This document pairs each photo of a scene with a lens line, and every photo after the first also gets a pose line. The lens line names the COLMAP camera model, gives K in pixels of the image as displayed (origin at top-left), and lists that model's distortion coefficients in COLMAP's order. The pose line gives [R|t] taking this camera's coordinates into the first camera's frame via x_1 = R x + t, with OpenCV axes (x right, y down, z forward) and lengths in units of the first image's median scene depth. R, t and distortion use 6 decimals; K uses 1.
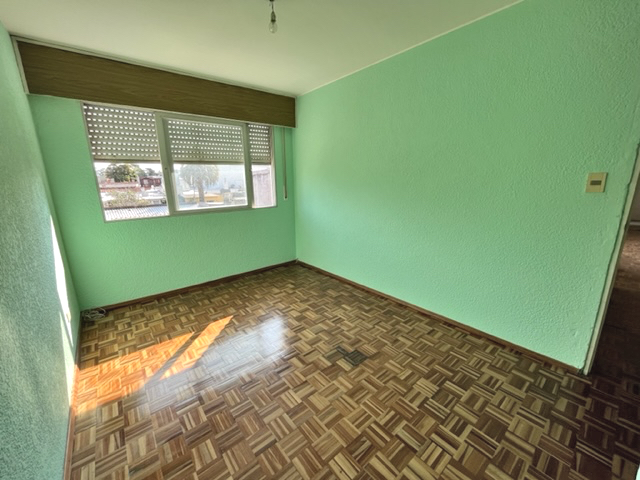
lens RADIAL K [[258.3, 0, 320.0], [0, 258.3, 240.0], [0, 0, 1]] dist [-0.001047, -0.000465]
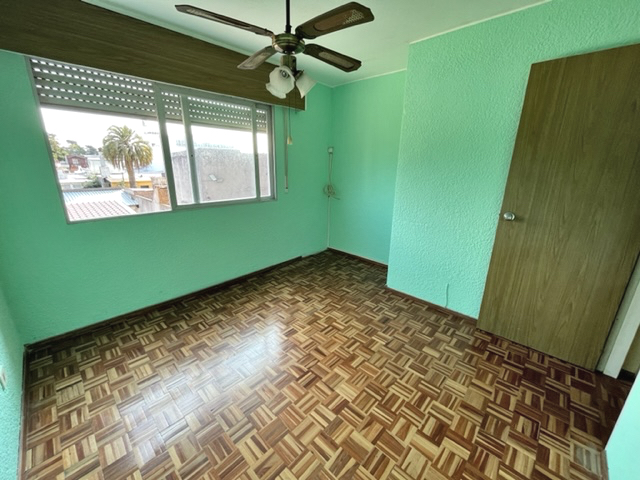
lens RADIAL K [[254.2, 0, 320.0], [0, 254.2, 240.0], [0, 0, 1]] dist [-0.000097, -0.000058]
pose [[0.978448, -0.017376, 0.205762, -0.153924], [0.007911, 0.998876, 0.046735, -0.022407], [-0.206342, -0.044100, 0.977486, 0.101464]]
